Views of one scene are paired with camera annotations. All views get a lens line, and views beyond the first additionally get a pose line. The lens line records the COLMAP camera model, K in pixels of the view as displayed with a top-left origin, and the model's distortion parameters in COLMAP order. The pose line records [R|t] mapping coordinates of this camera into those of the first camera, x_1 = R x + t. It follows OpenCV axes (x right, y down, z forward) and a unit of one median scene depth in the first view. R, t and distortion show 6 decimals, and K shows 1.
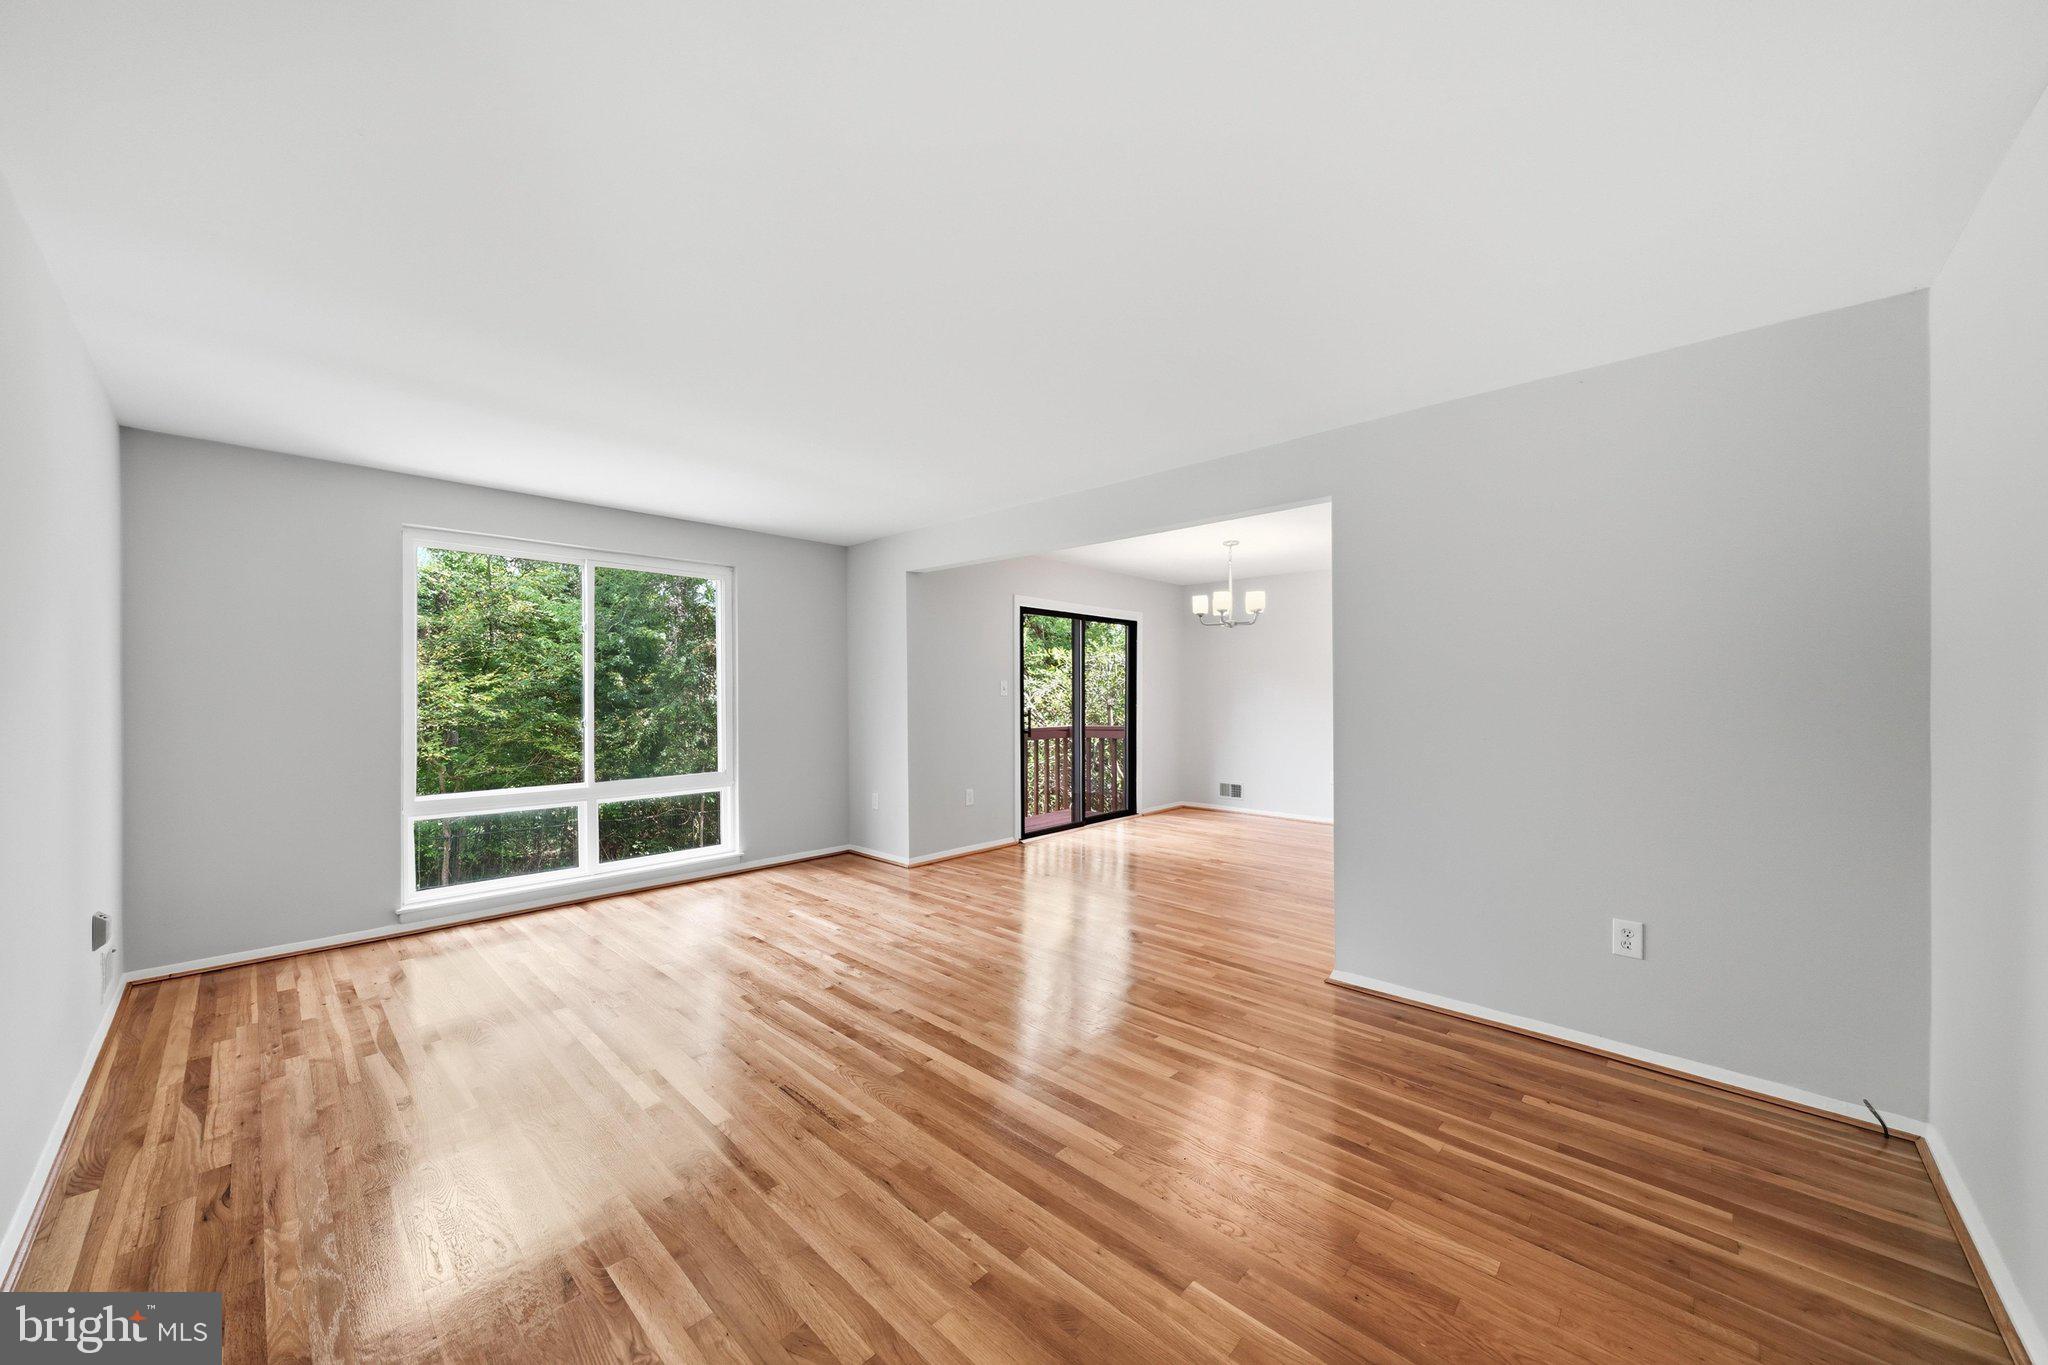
lens RADIAL K [[729.4, 0, 1022.5], [0, 729.4, 698.7], [0, 0, 1]] dist [-0.001828, -0.000106]
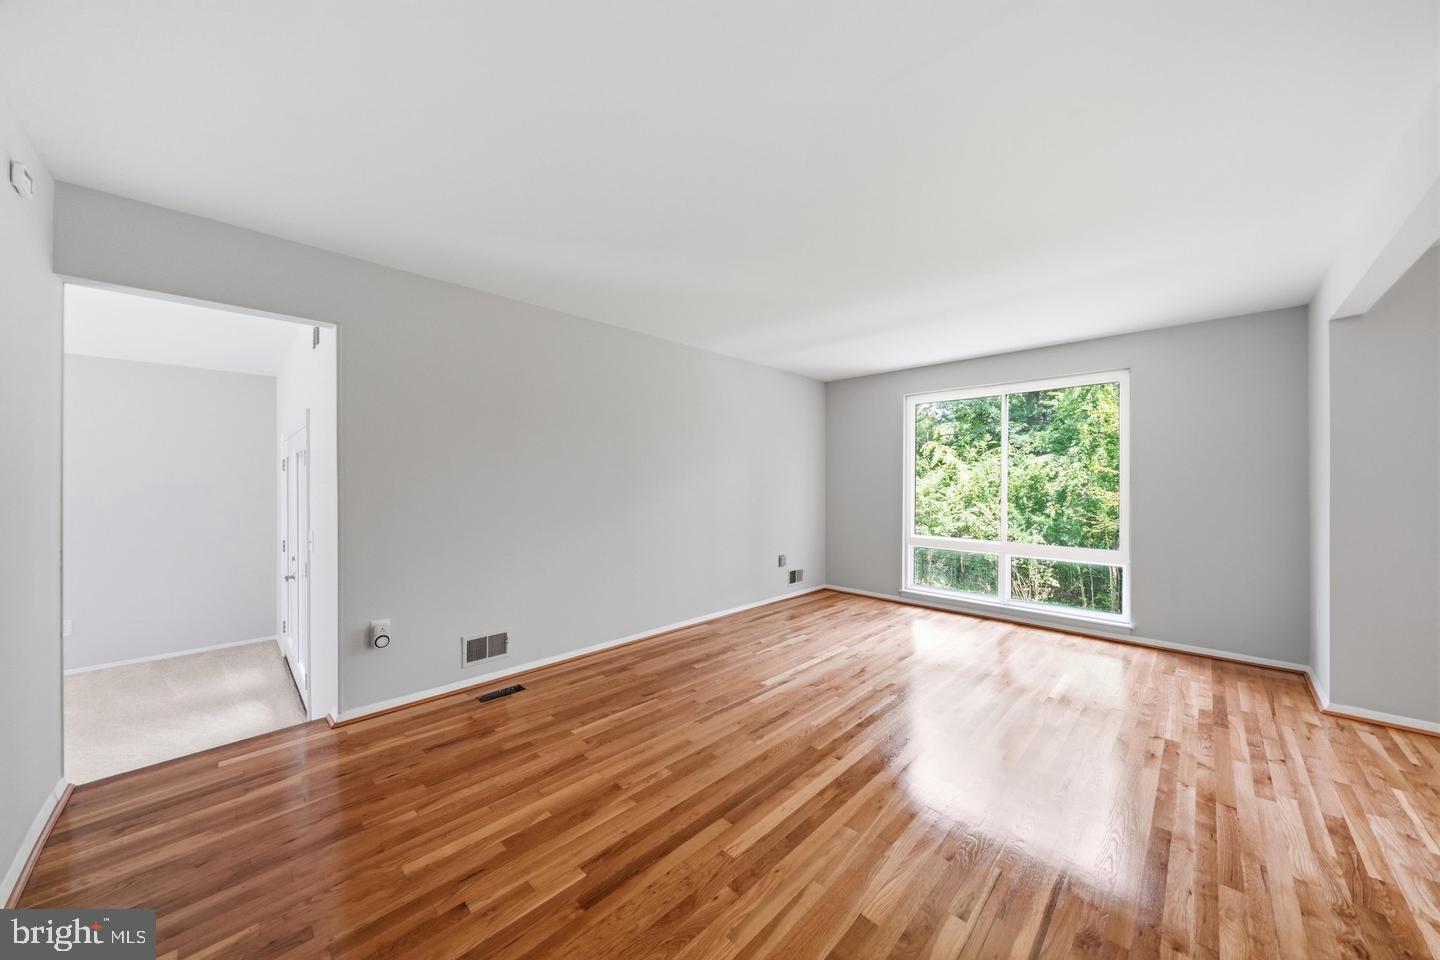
lens RADIAL K [[491.5, 0, 718.3], [0, 491.5, 483.4], [0, 0, 1]] dist [-0.001258, -0.000212]
pose [[-0.026499, 0.002795, -0.999645, 0.507578], [-0.009937, 0.999946, 0.003059, -0.001547], [0.999599, 0.010014, -0.026470, 0.533763]]
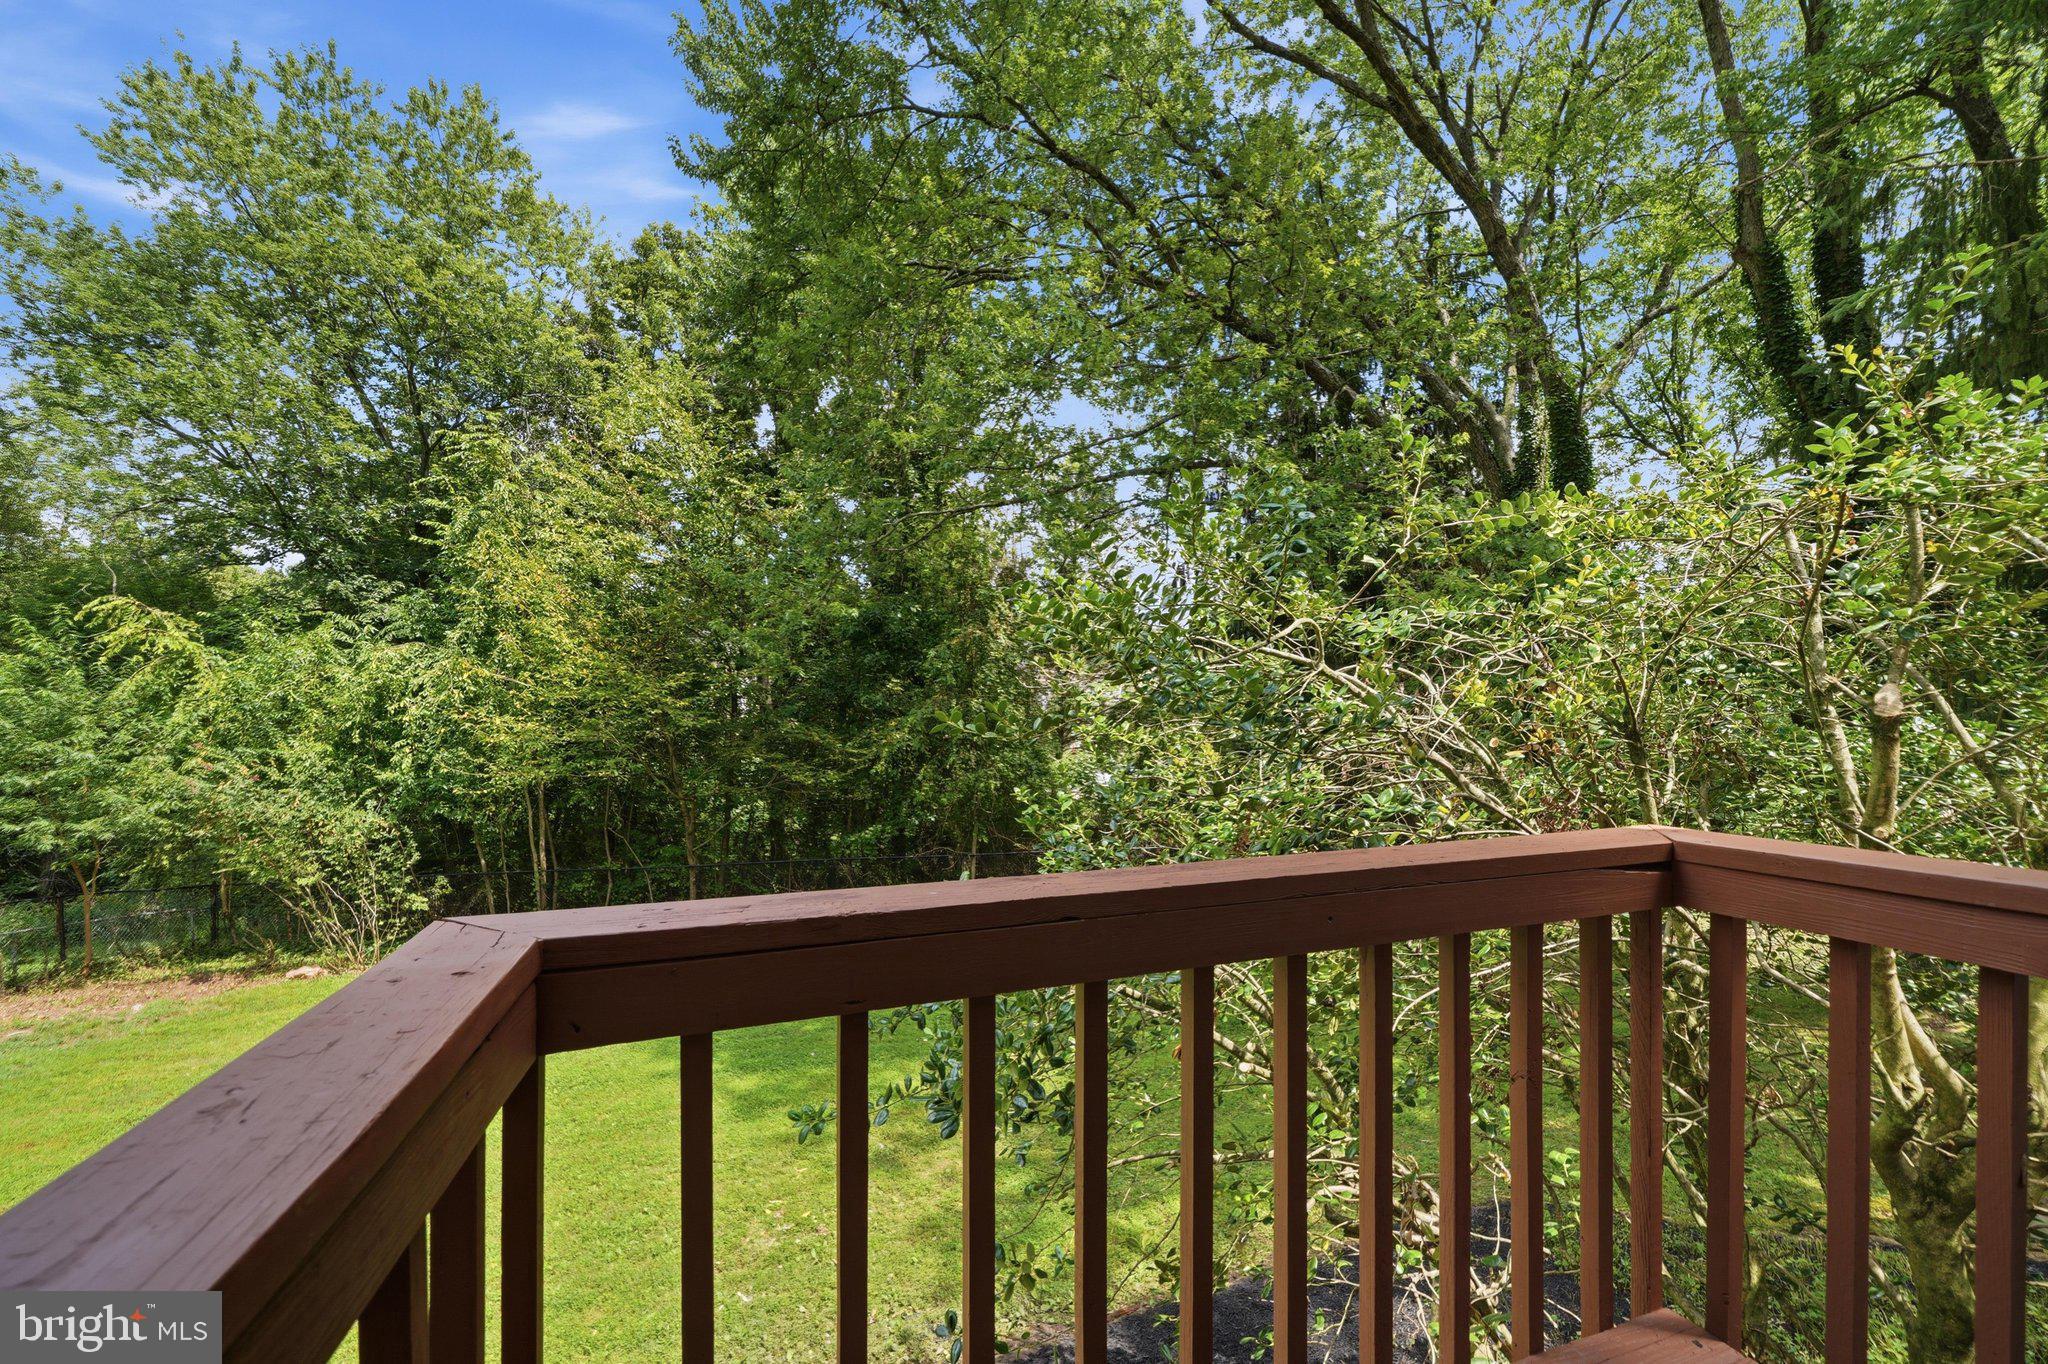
lens RADIAL K [[810.7, 0, 1017.4], [0, 810.7, 703.6], [0, 0, 1]] dist [-0.000719, -0.000066]
pose [[0.875255, -0.004156, -0.483643, 0.047381], [0.002118, 0.999986, -0.004760, 0.015194], [0.483656, 0.003142, 0.875252, 1.625255]]
